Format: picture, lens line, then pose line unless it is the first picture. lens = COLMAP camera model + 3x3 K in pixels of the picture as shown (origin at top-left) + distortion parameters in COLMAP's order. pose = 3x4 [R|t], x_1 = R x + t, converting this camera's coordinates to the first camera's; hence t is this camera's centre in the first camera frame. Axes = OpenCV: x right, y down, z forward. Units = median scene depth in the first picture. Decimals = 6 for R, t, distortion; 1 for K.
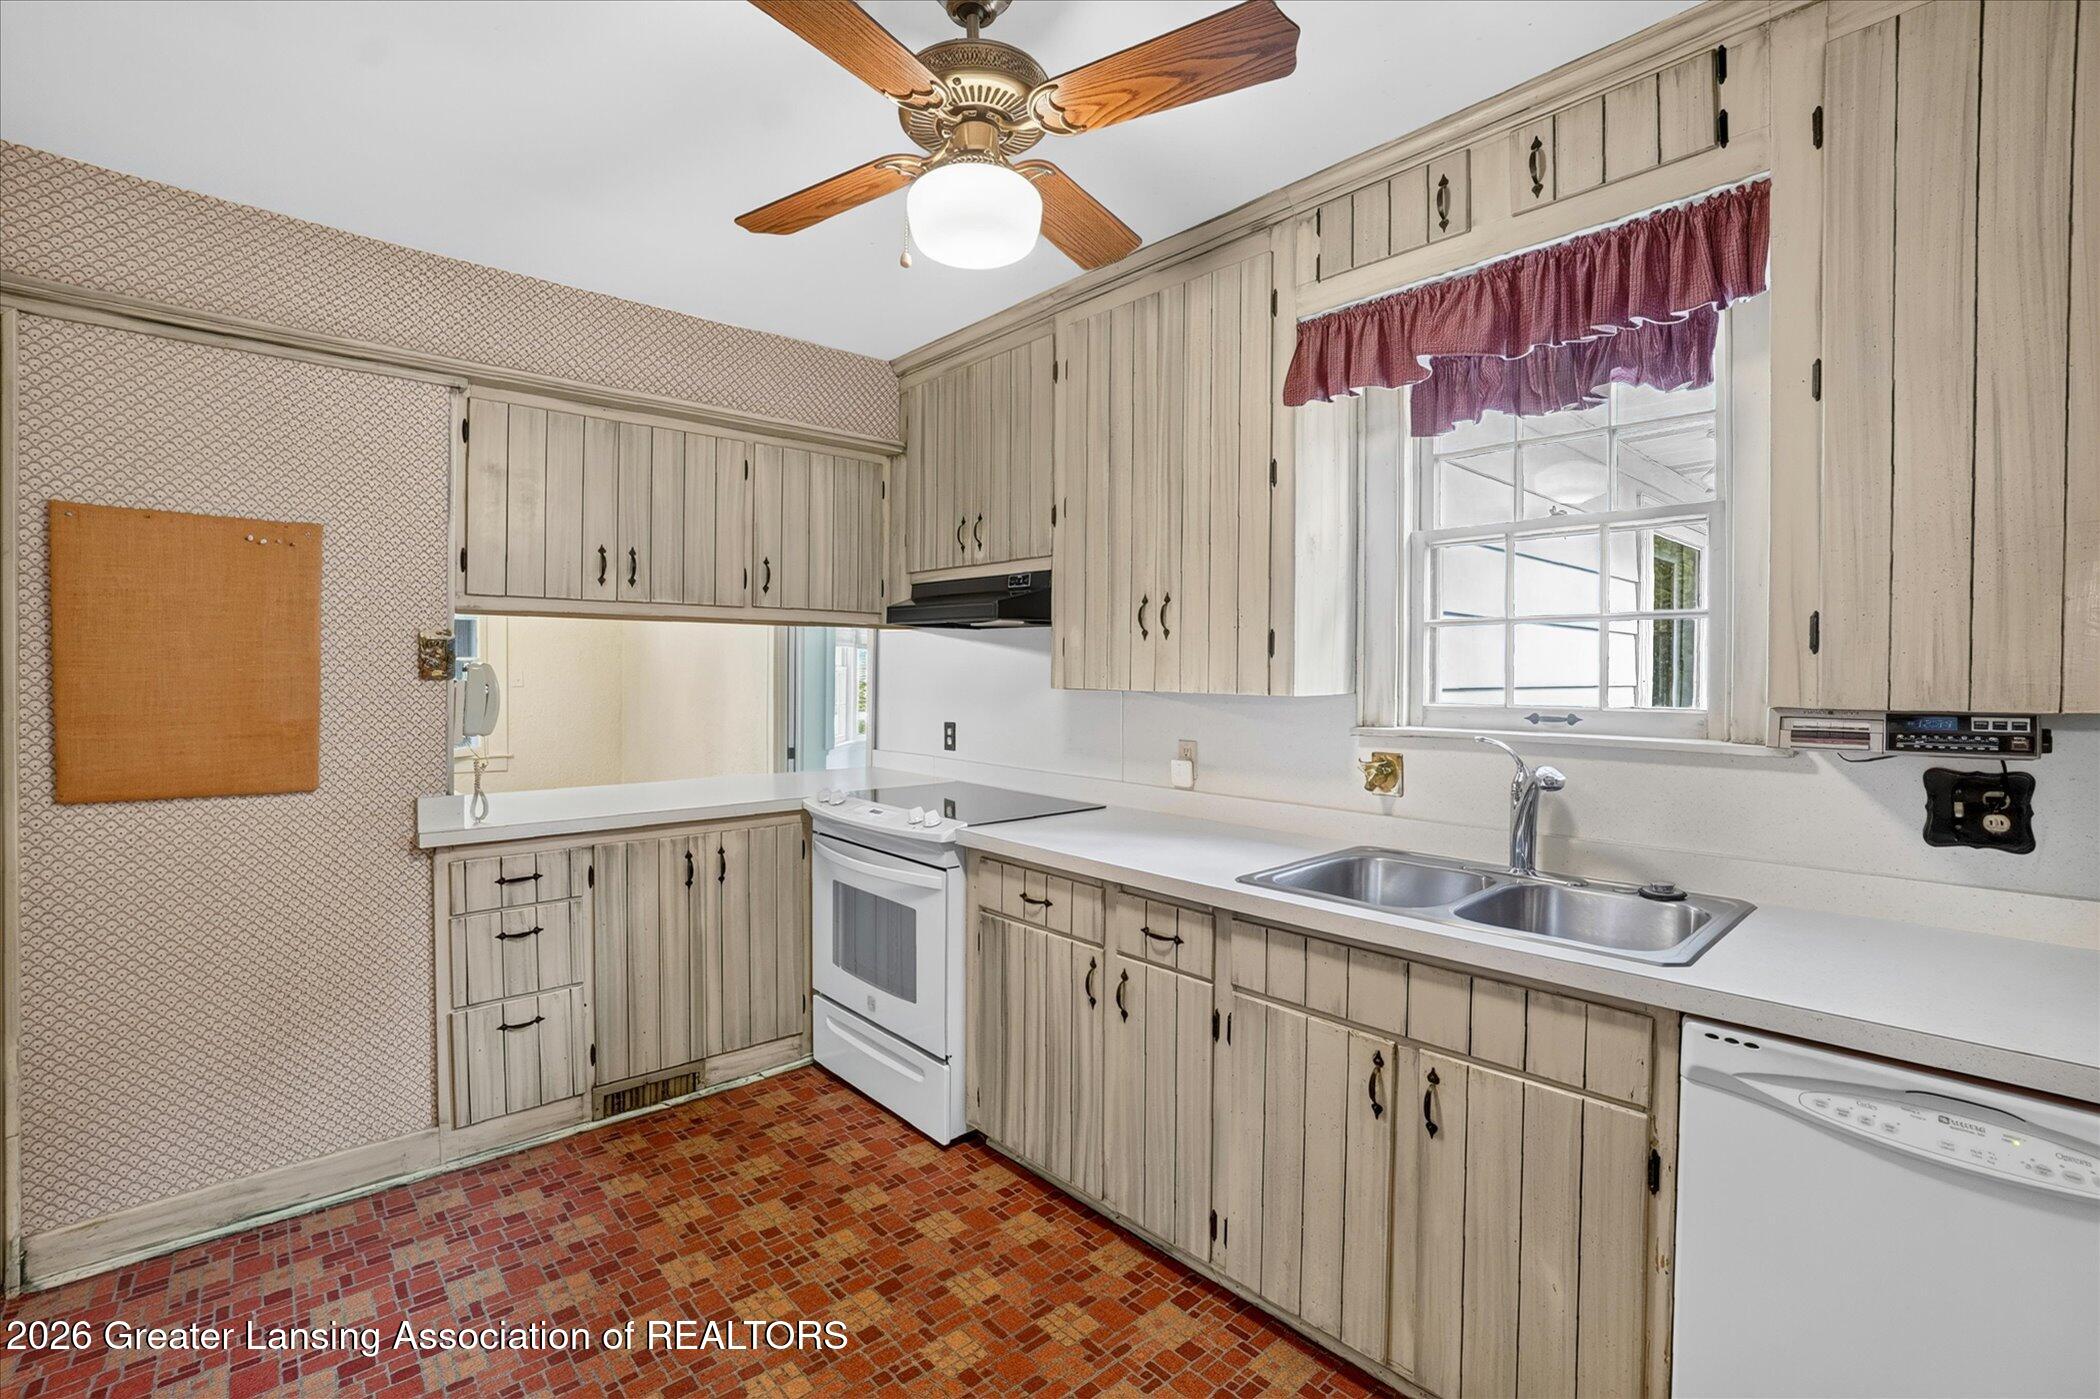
lens RADIAL K [[927.8, 0, 1052.5], [0, 927.8, 679.5], [0, 0, 1]] dist [-0.054984, 0.021014]
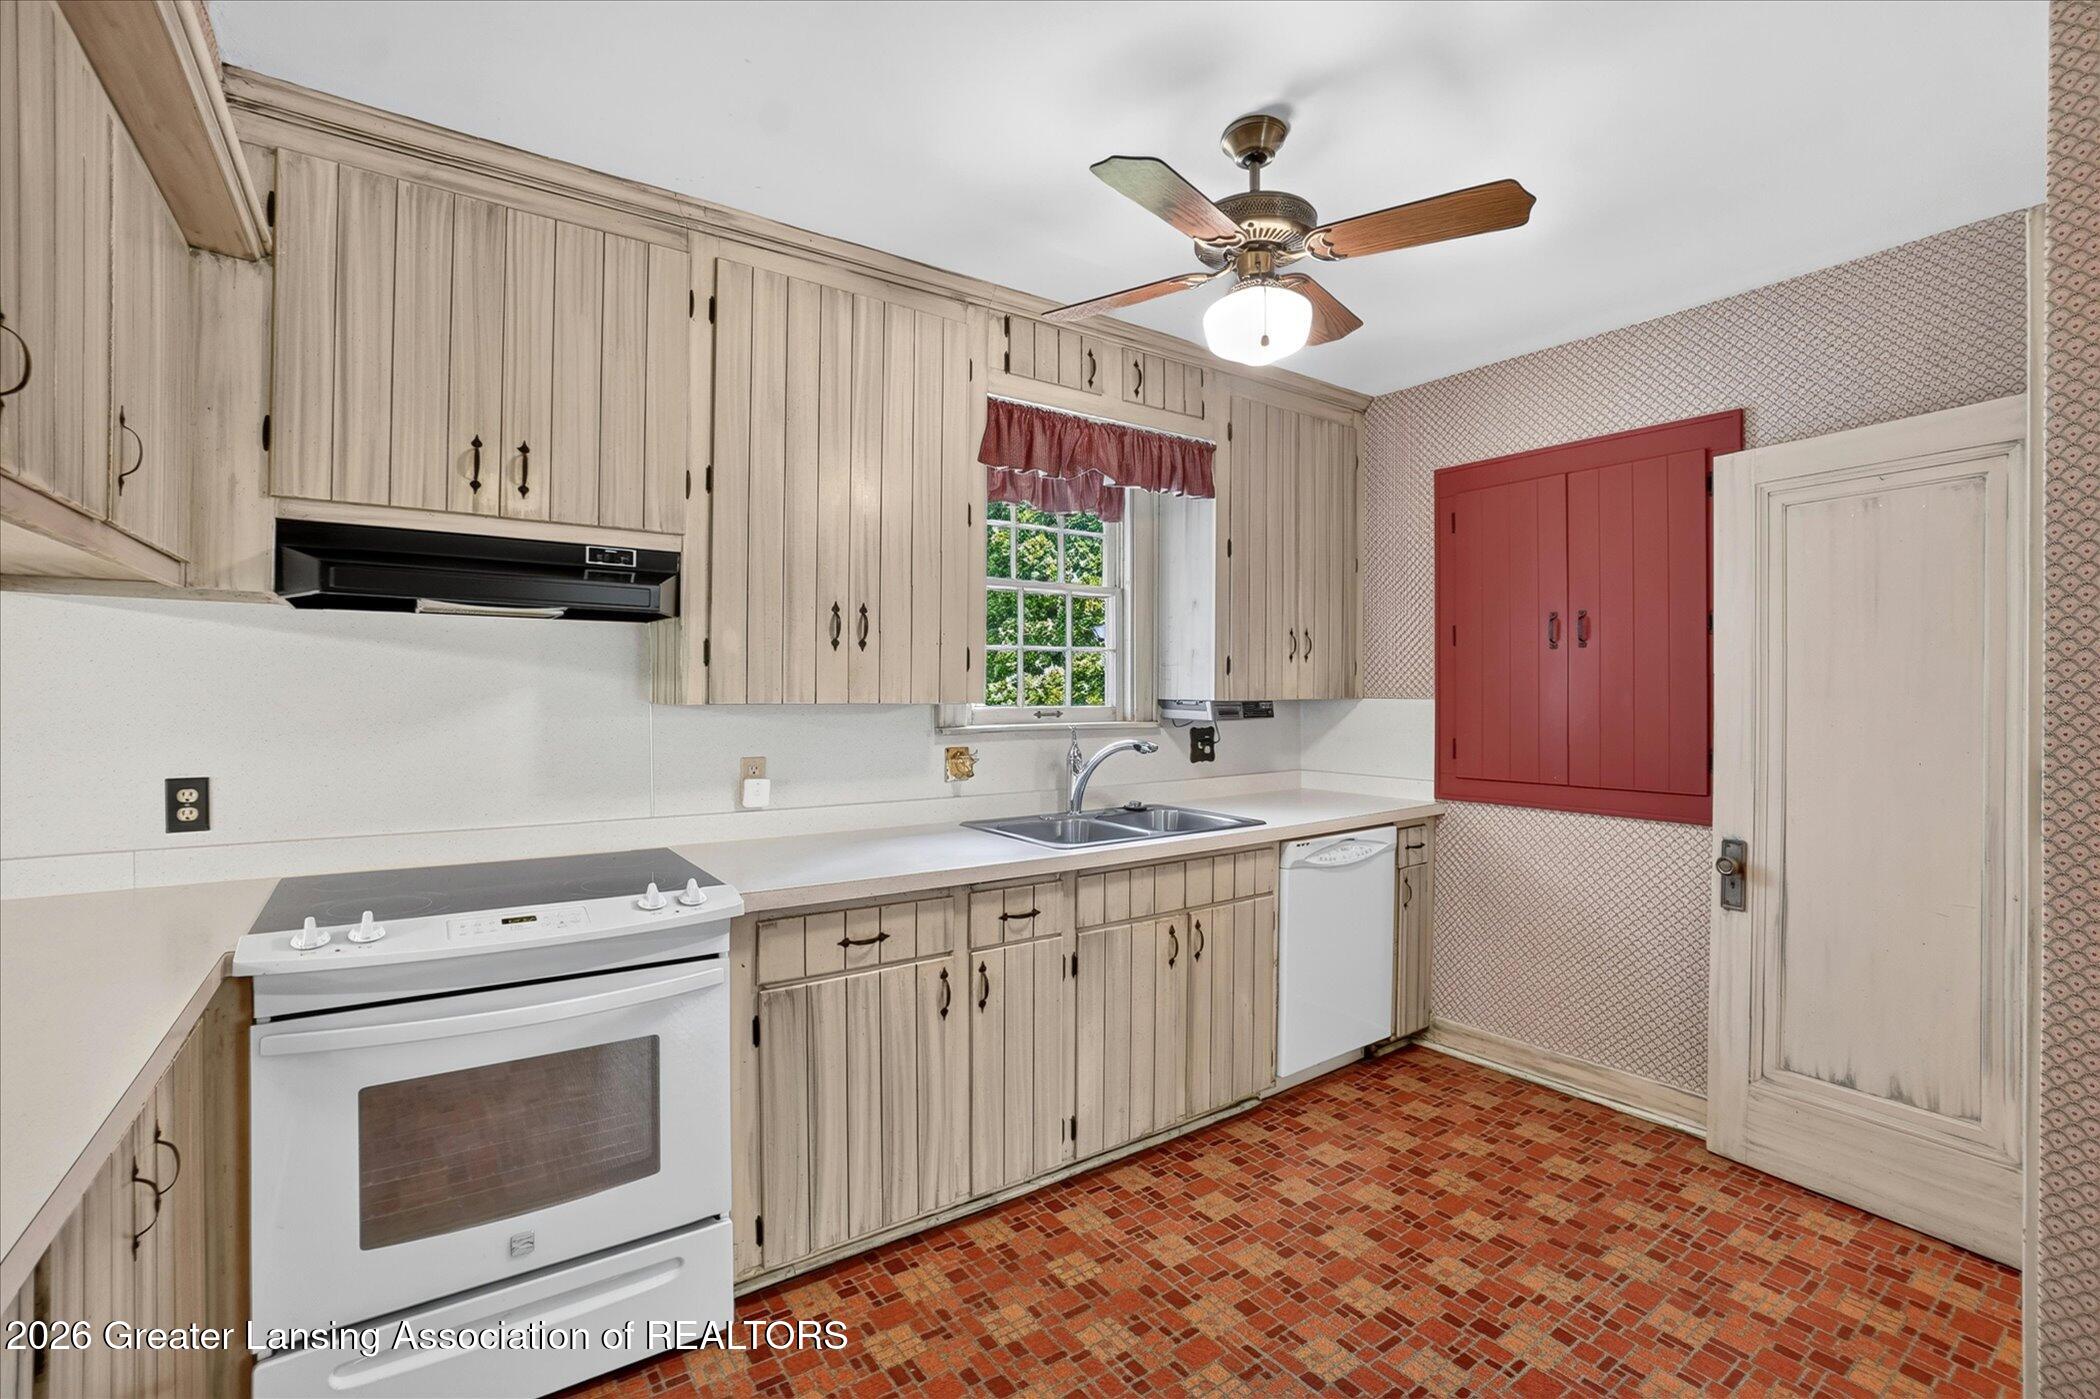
lens RADIAL K [[930.2, 0, 1046.5], [0, 930.2, 687.7], [0, 0, 1]] dist [-0.054295, 0.021203]
pose [[0.123630, -0.007945, 0.992297, -0.788522], [0.005478, 0.999958, 0.007324, -0.008830], [-0.992313, 0.004531, 0.123668, 0.642098]]
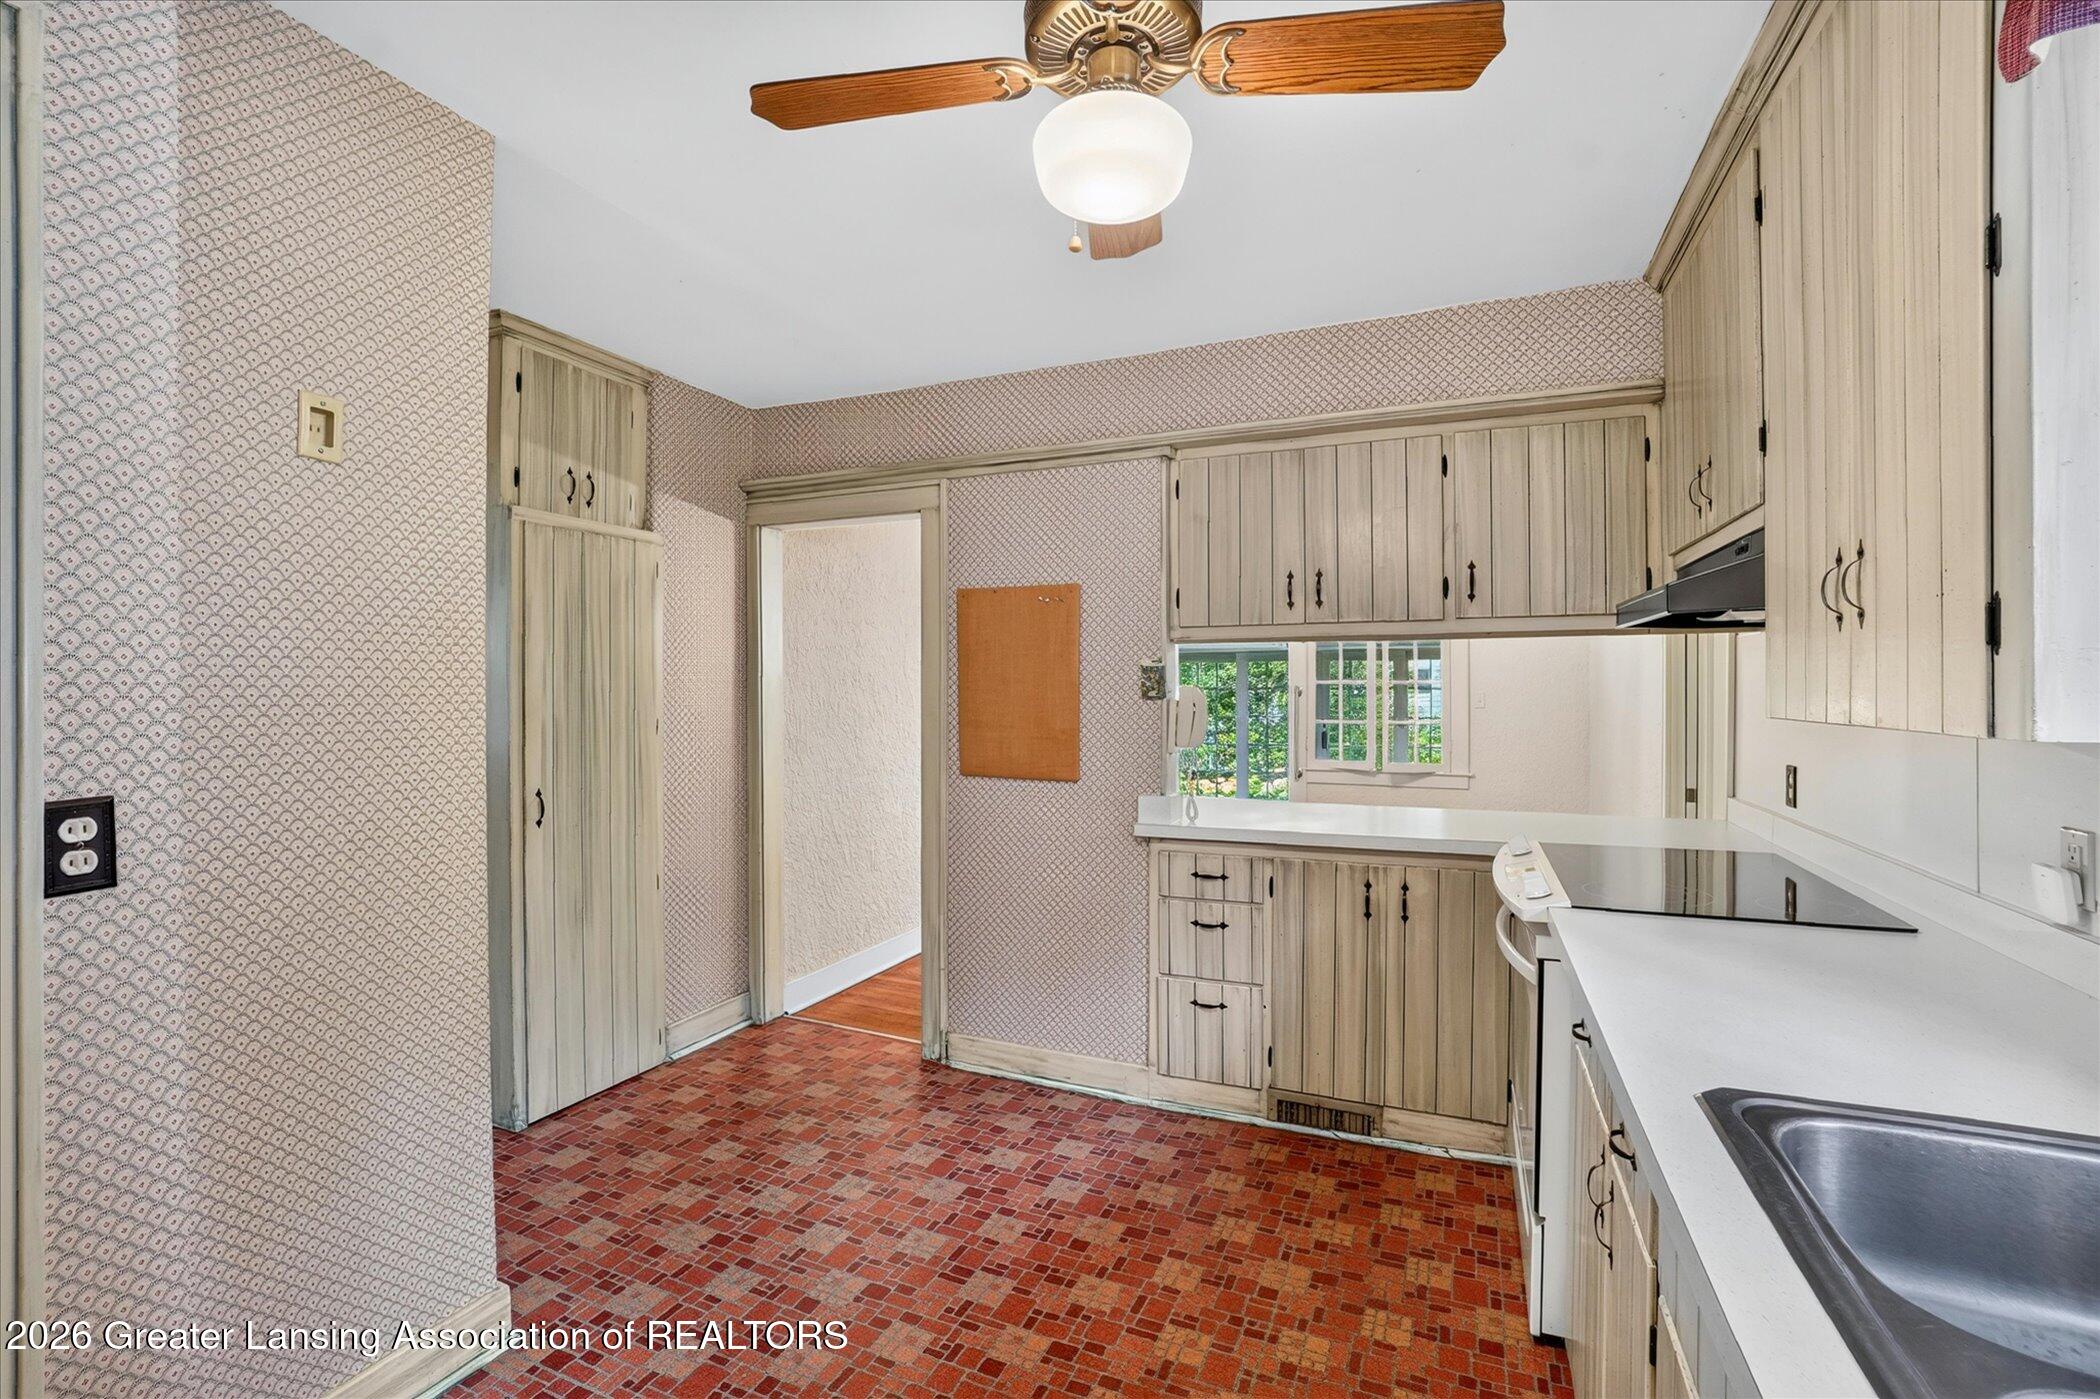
lens RADIAL K [[930.2, 0, 1046.5], [0, 930.2, 687.7], [0, 0, 1]] dist [-0.054295, 0.021203]
pose [[0.417257, -0.008634, -0.908747, 0.376674], [-0.005817, 0.999909, -0.012171, 0.000558], [0.908770, 0.010365, 0.417169, 0.334271]]
